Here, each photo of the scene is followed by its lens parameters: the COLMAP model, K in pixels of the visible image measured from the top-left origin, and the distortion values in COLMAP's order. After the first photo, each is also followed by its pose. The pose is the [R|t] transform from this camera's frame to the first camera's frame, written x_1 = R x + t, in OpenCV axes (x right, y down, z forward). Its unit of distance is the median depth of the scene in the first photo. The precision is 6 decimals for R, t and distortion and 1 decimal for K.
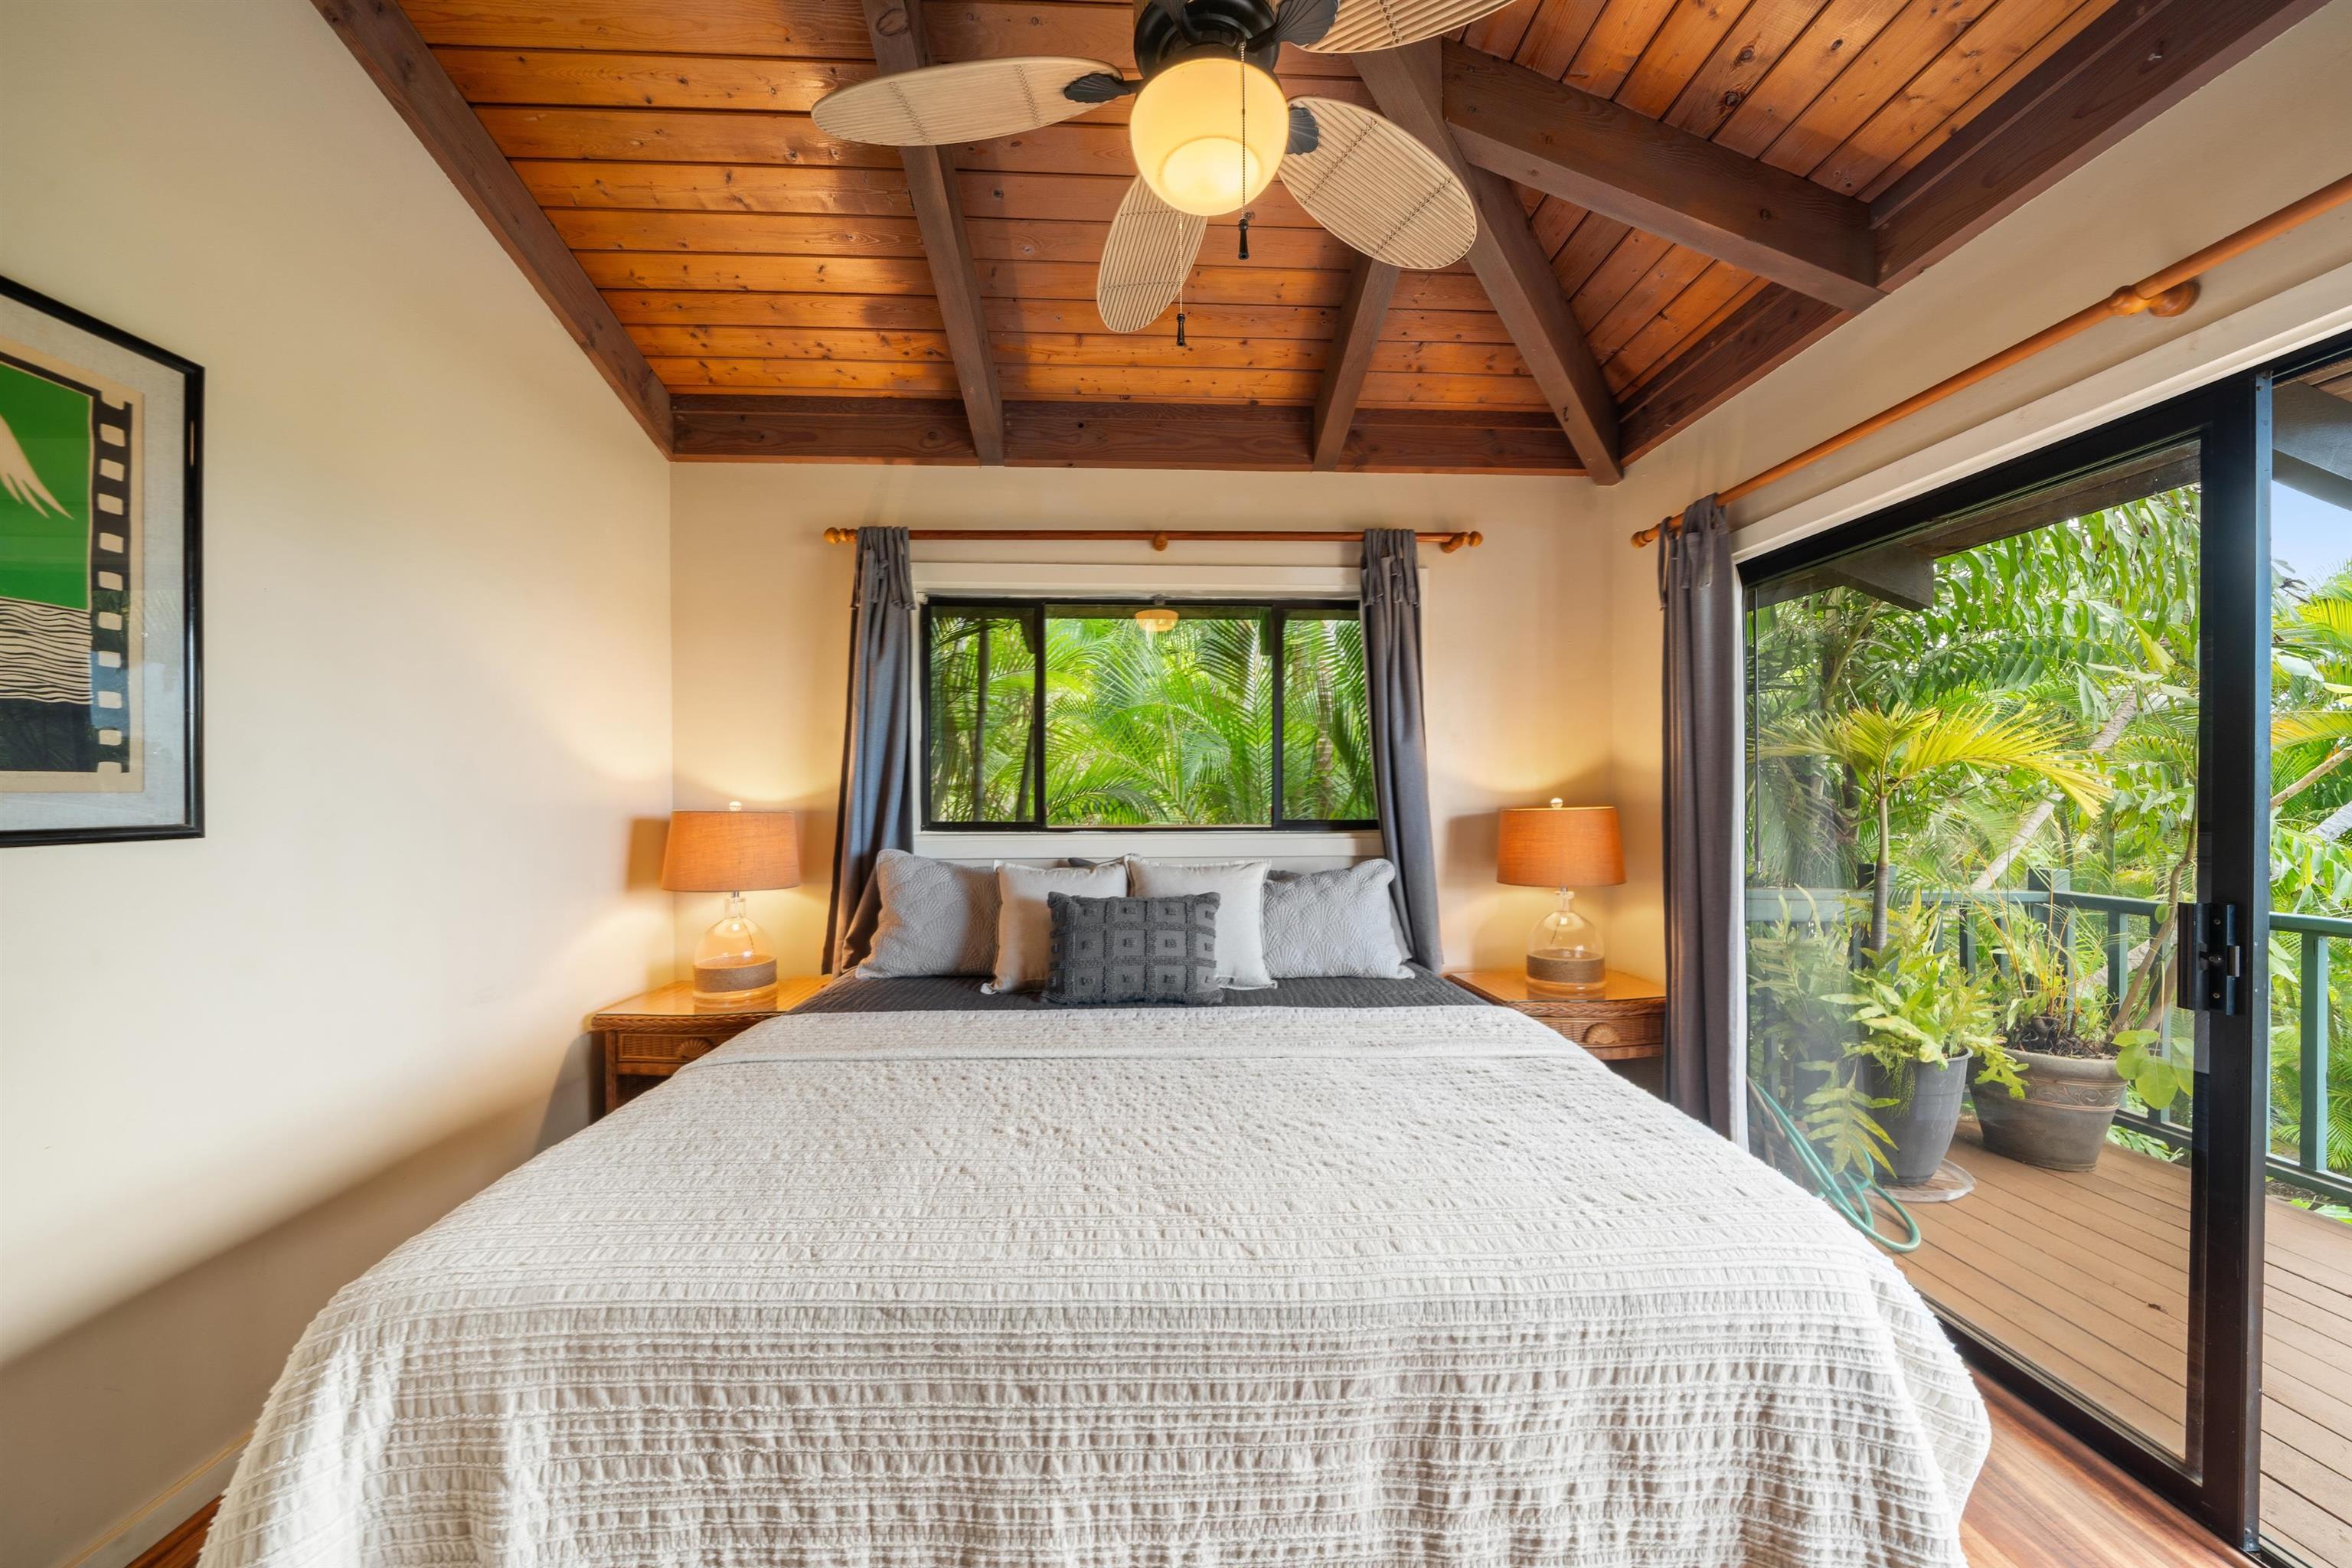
lens RADIAL K [[829.3, 0, 1185.7], [0, 829.3, 793.9], [0, 0, 1]] dist [-0.002192, -0.000343]
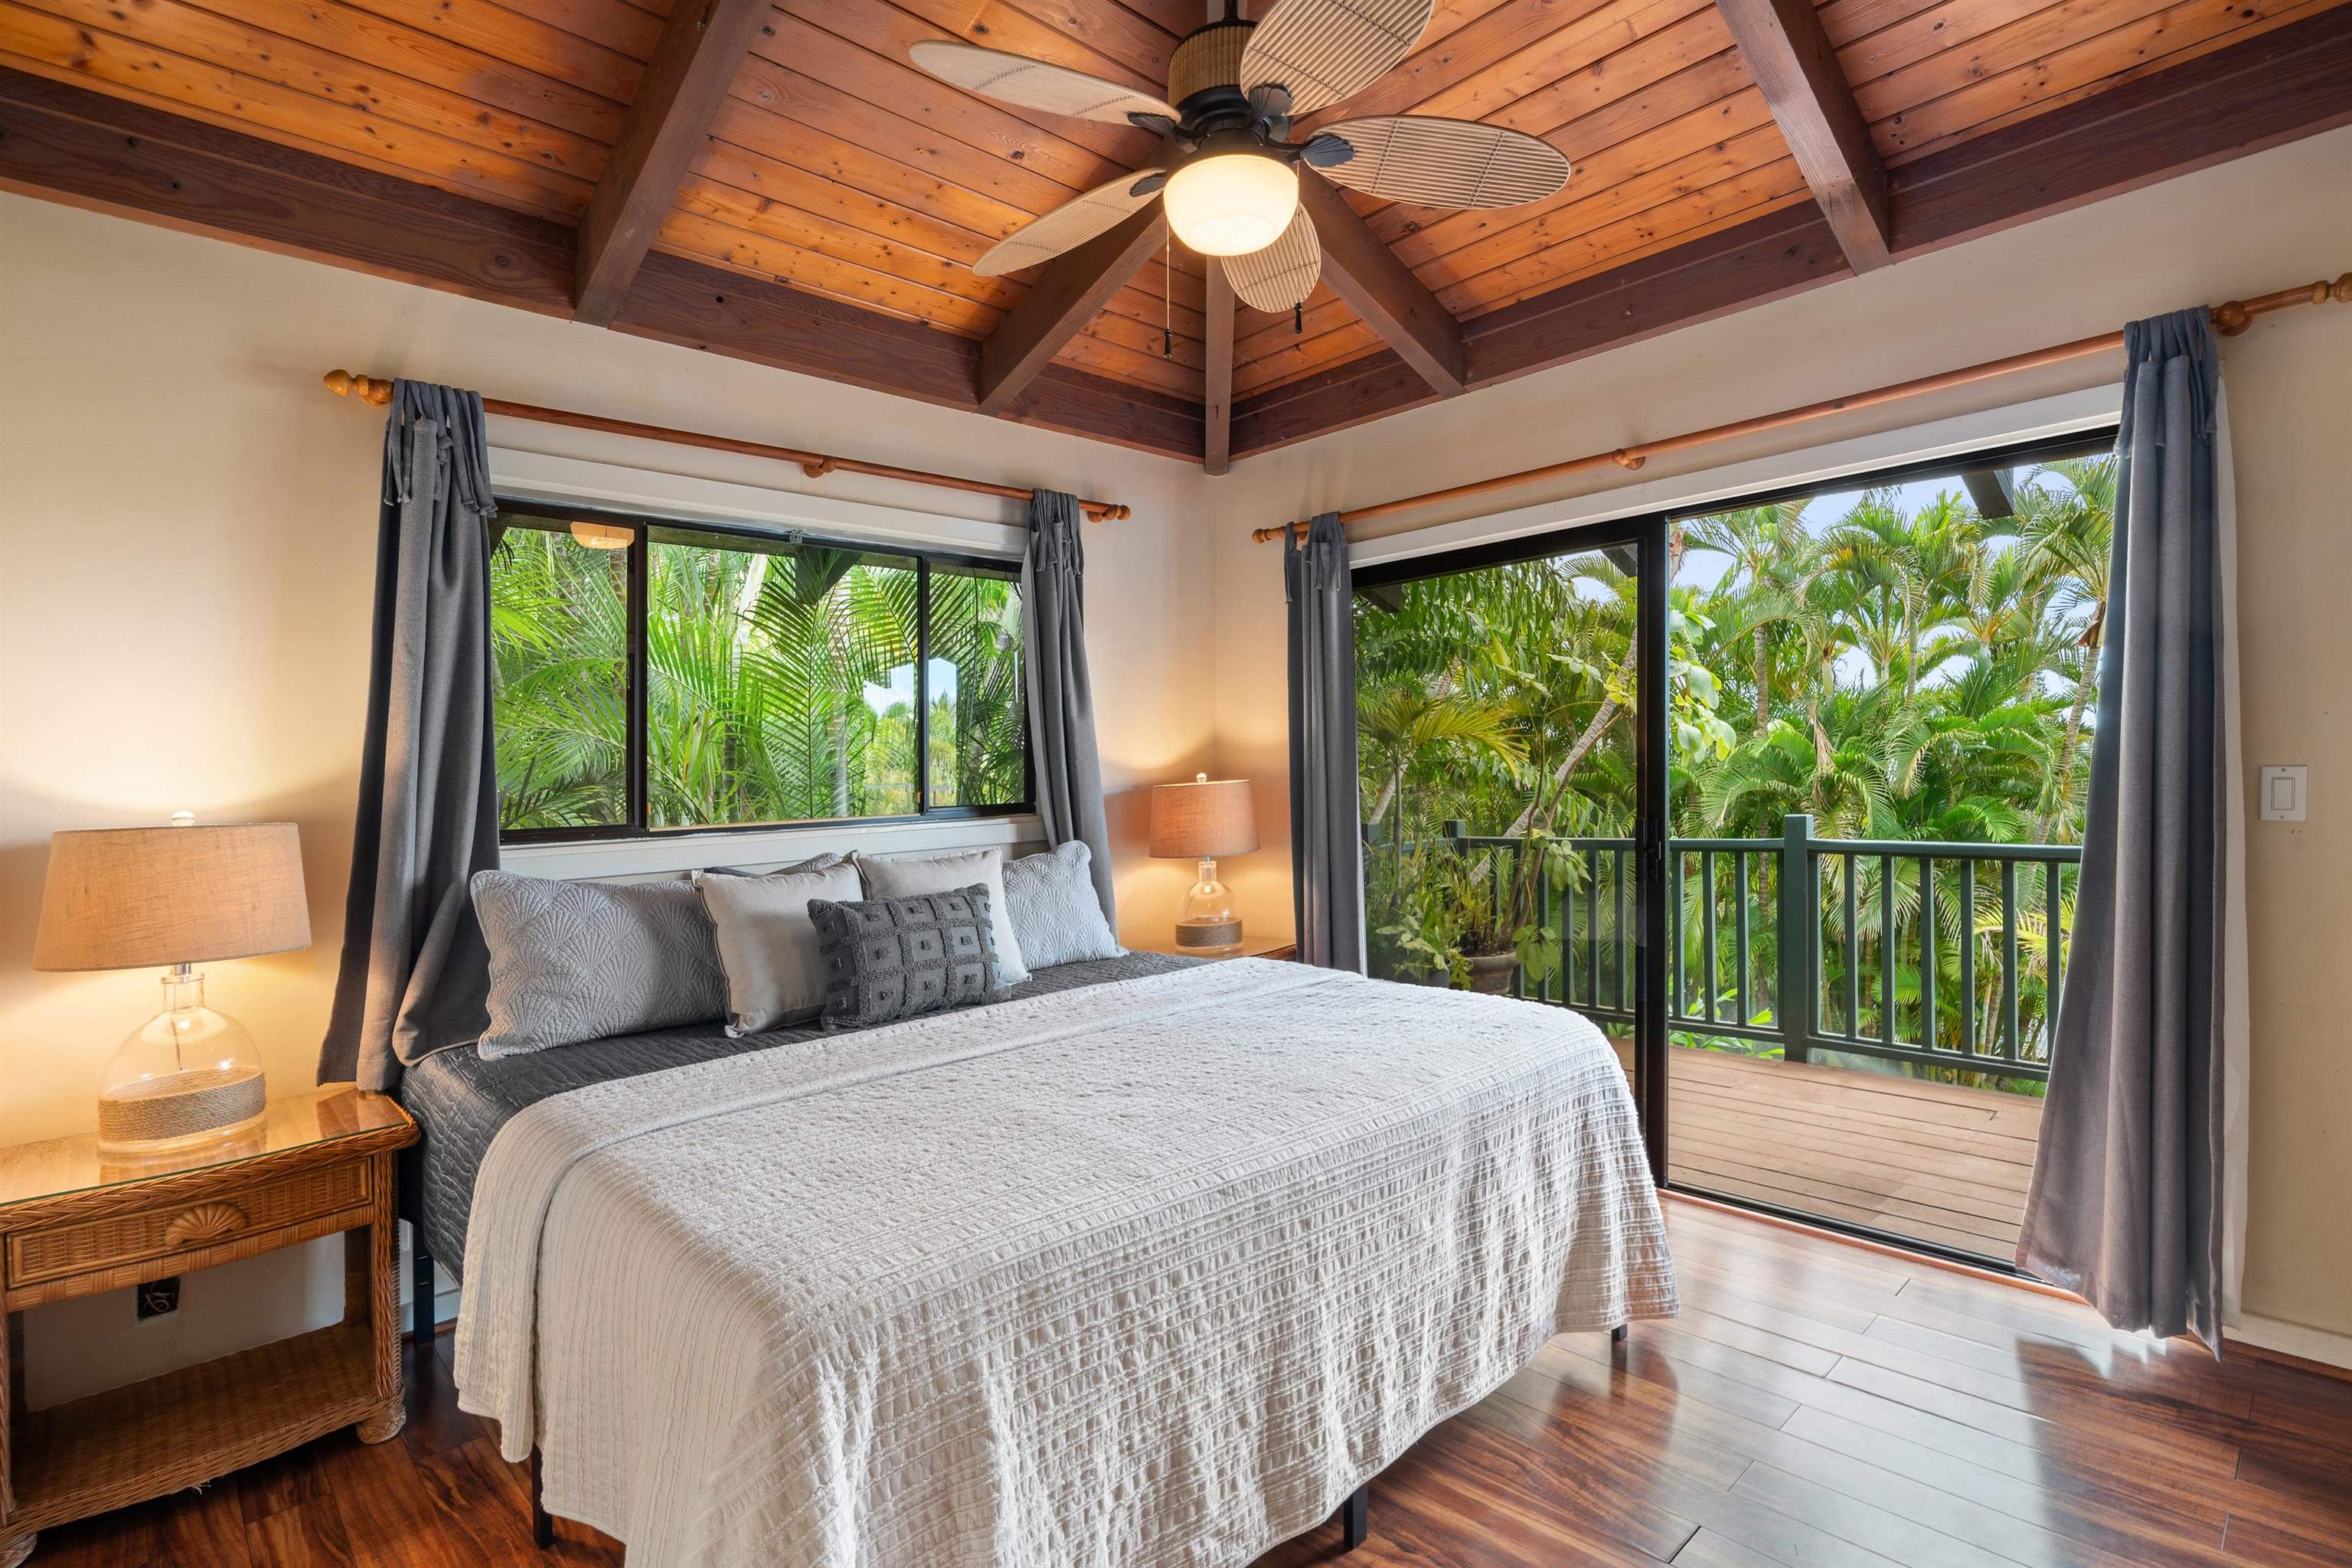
lens RADIAL K [[1240.9, 0, 1103.6], [0, 1240.9, 818.7], [0, 0, 1]] dist [0.000429, 0.000662]
pose [[0.751513, -0.045781, 0.658128, -0.796332], [0.031054, 0.998938, 0.034029, 0.006305], [-0.658987, -0.005135, 0.752137, -0.118042]]
